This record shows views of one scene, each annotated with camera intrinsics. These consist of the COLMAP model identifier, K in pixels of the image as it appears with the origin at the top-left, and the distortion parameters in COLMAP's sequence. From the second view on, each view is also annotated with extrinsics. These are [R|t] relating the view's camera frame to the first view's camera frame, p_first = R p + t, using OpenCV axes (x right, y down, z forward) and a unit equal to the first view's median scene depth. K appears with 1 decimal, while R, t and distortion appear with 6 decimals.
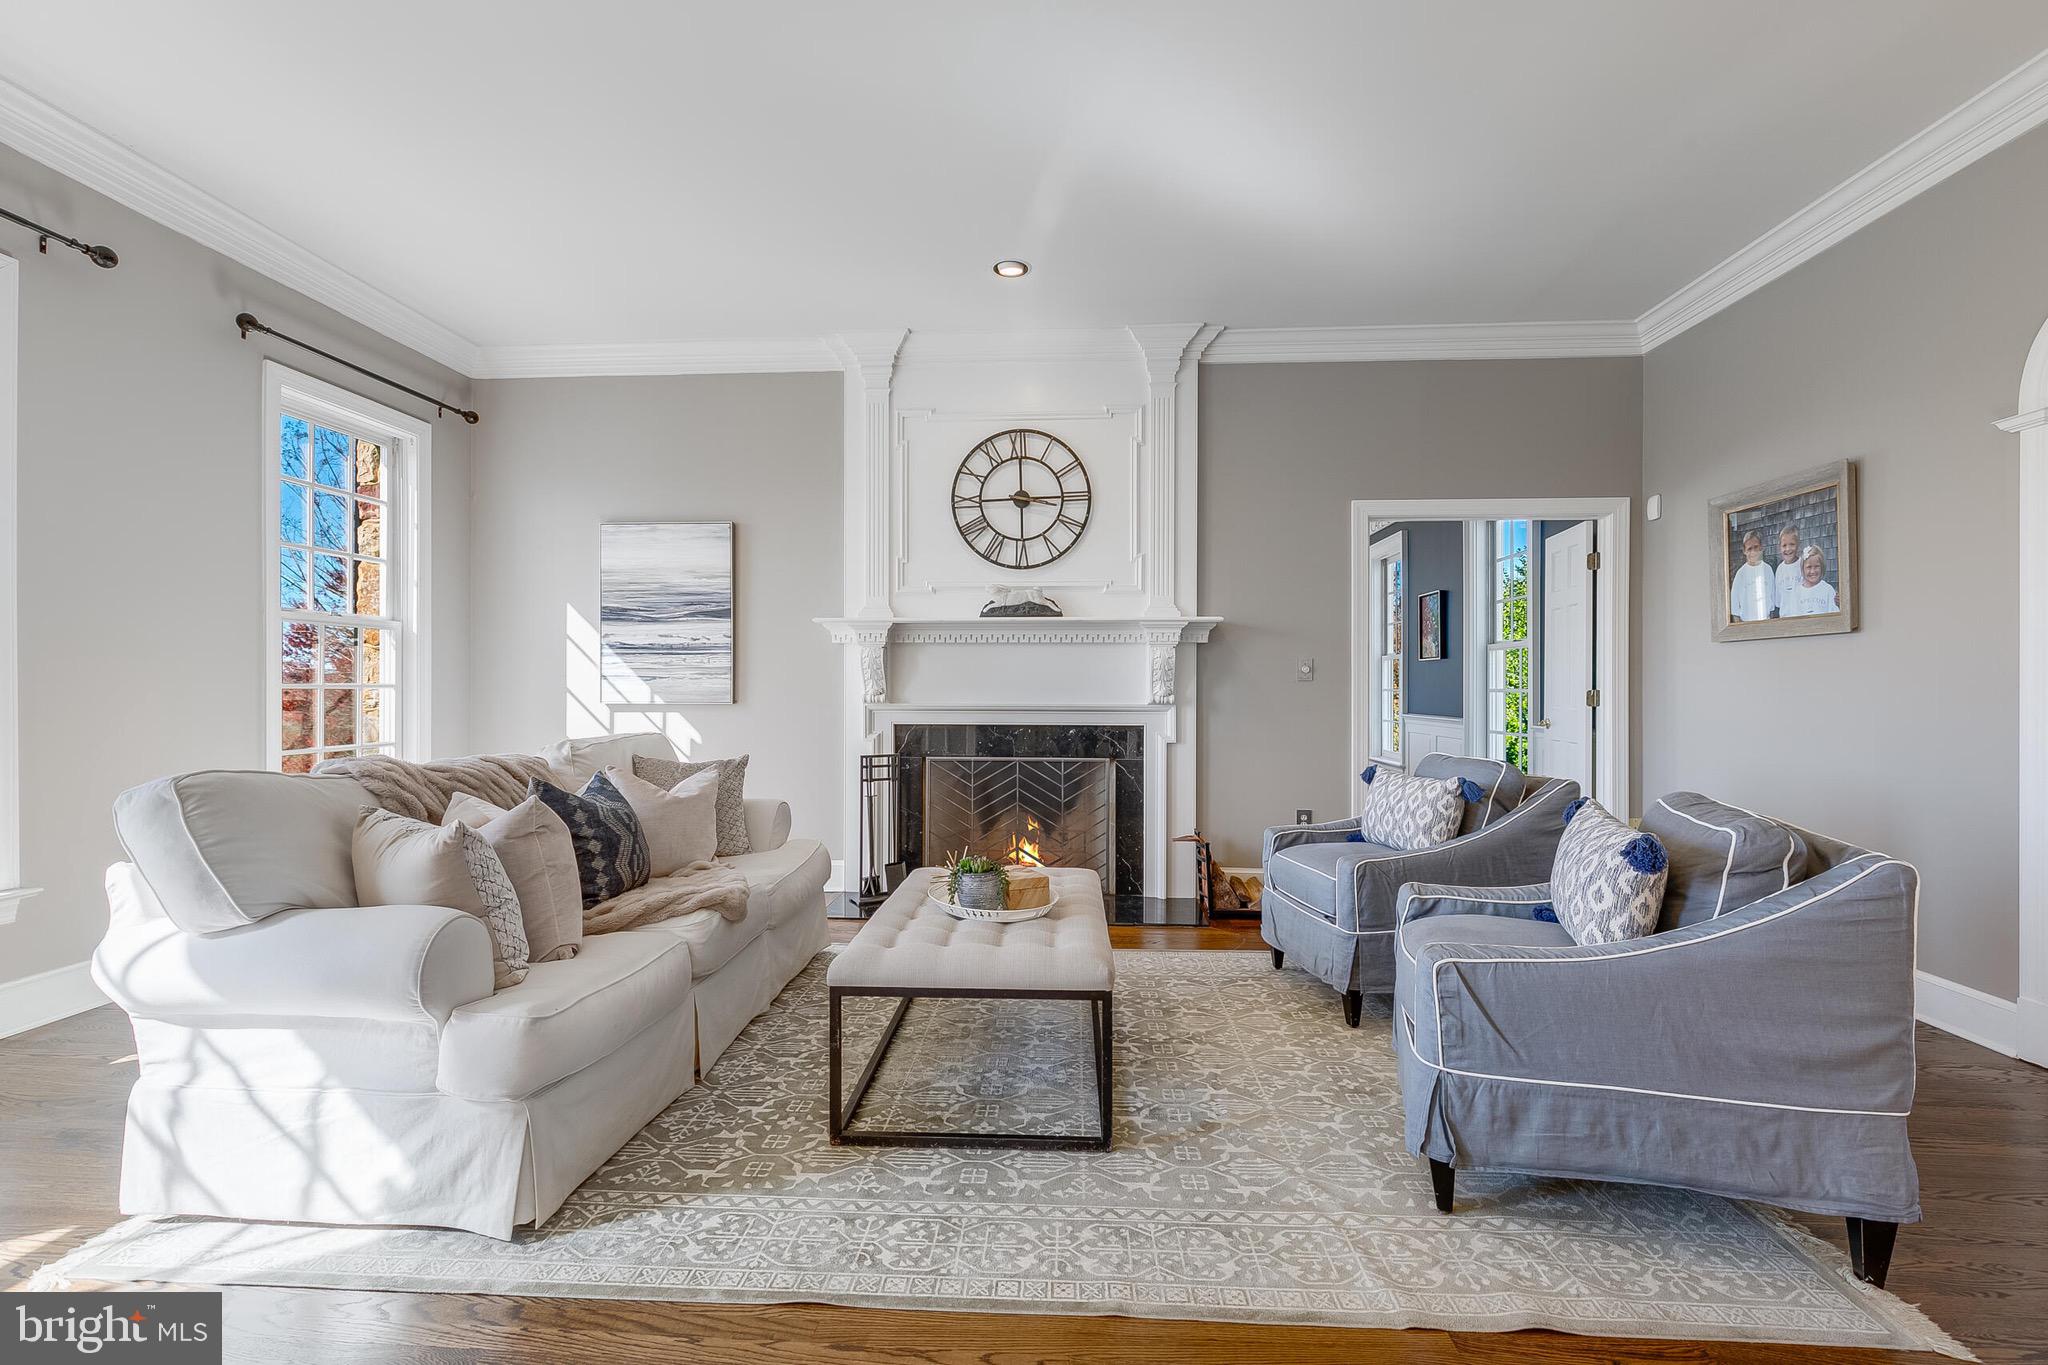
lens RADIAL K [[931.3, 0, 1022.1], [0, 931.3, 686.0], [0, 0, 1]] dist [0.007273, -0.000288]
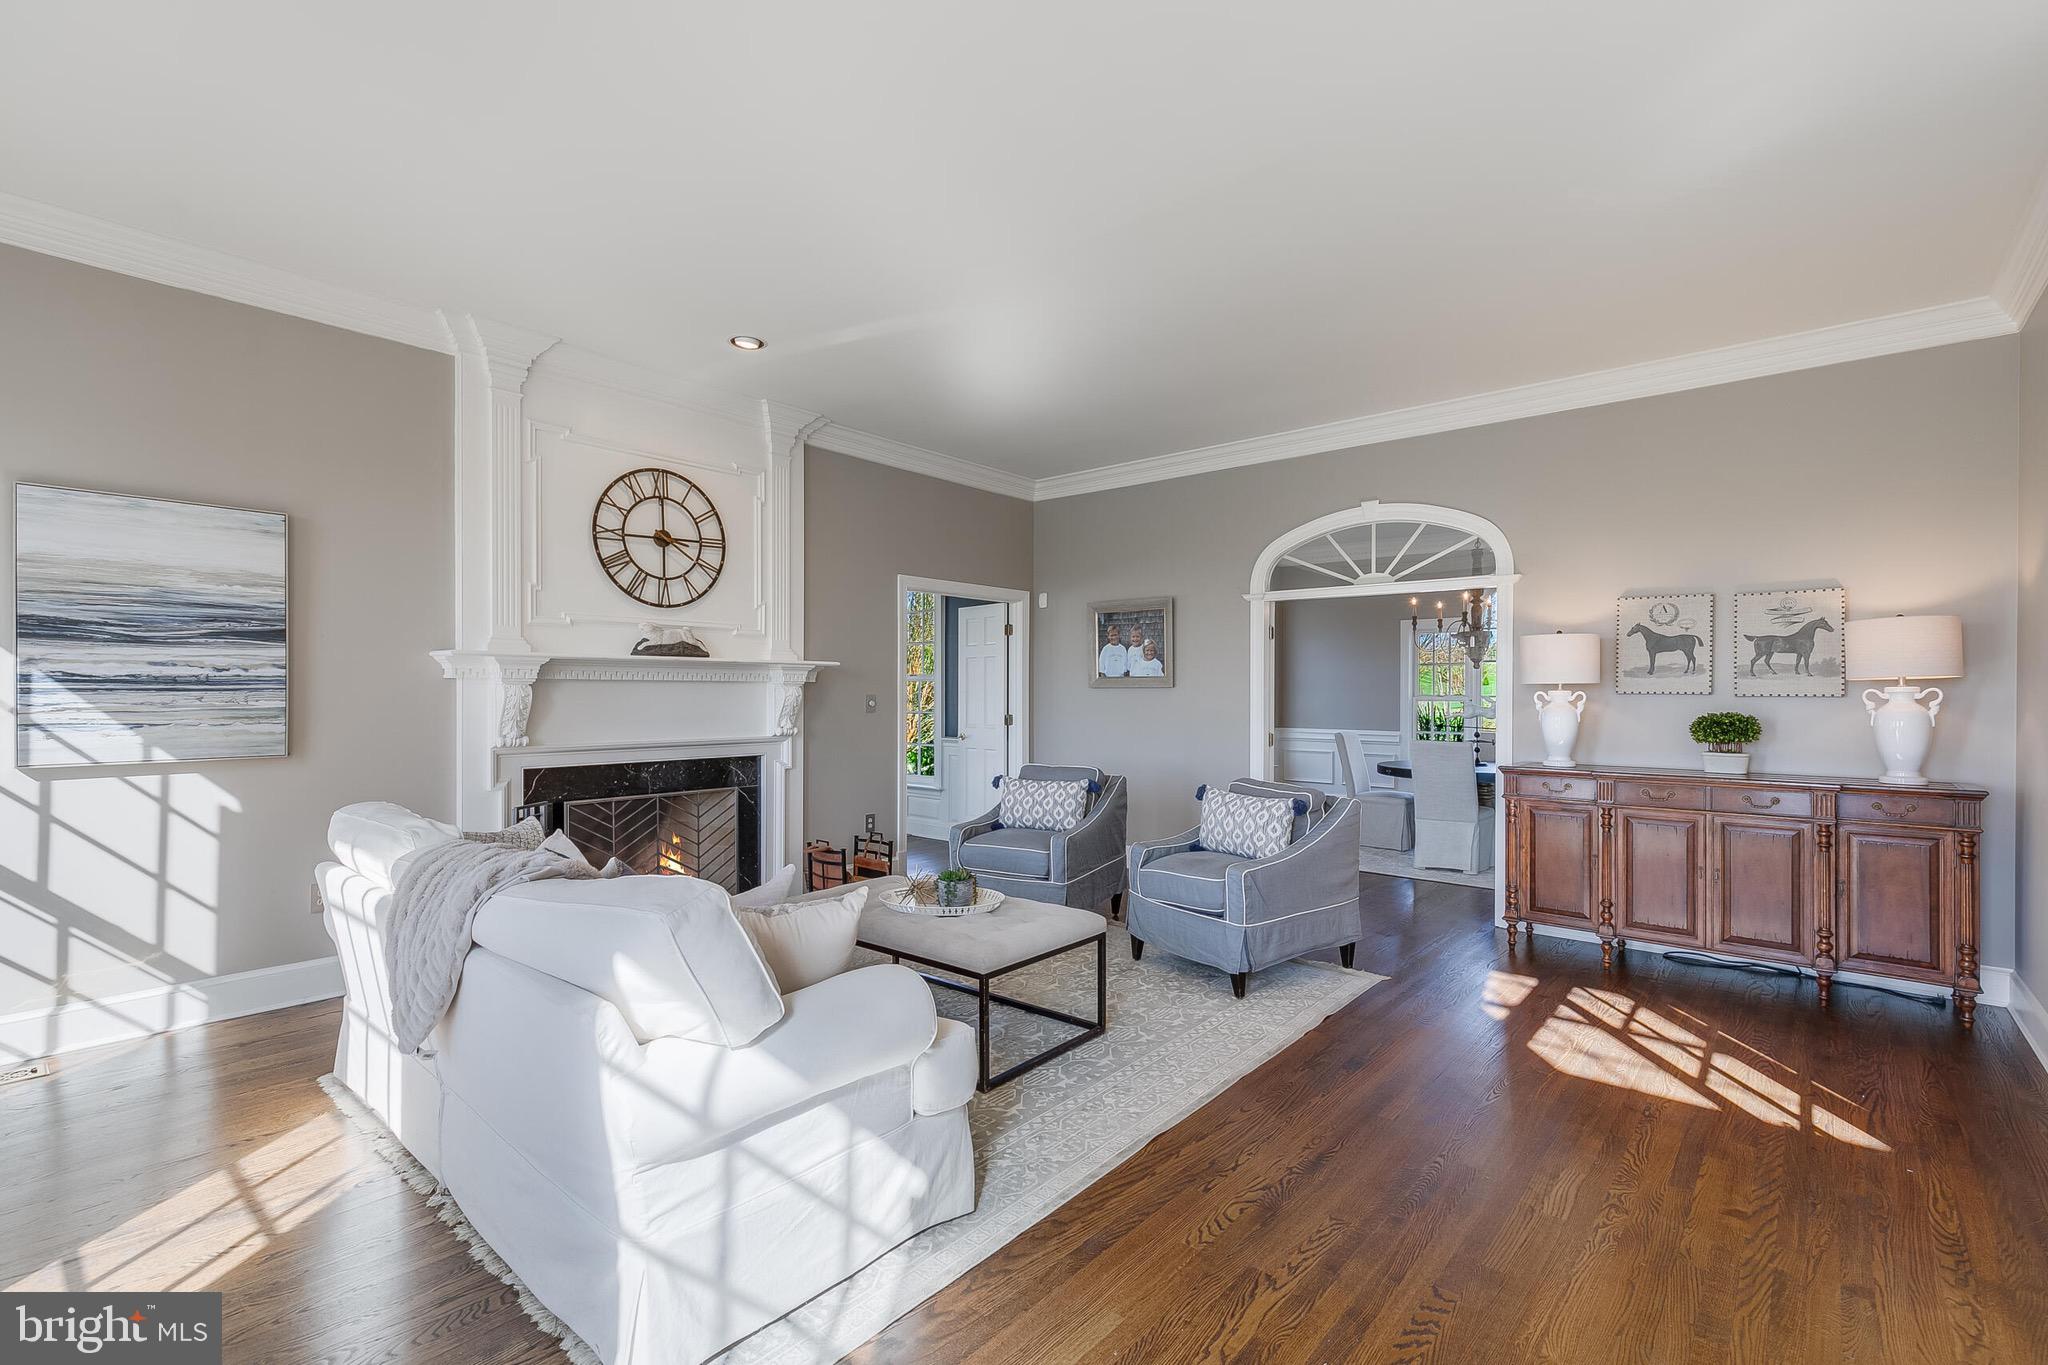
lens RADIAL K [[931.3, 0, 1022.1], [0, 931.3, 686.0], [0, 0, 1]] dist [0.007273, -0.000288]
pose [[0.593174, 0.003007, 0.805069, -0.603314], [-0.003566, 0.999993, -0.001108, -0.041481], [-0.805066, -0.002213, 0.593181, 0.084936]]
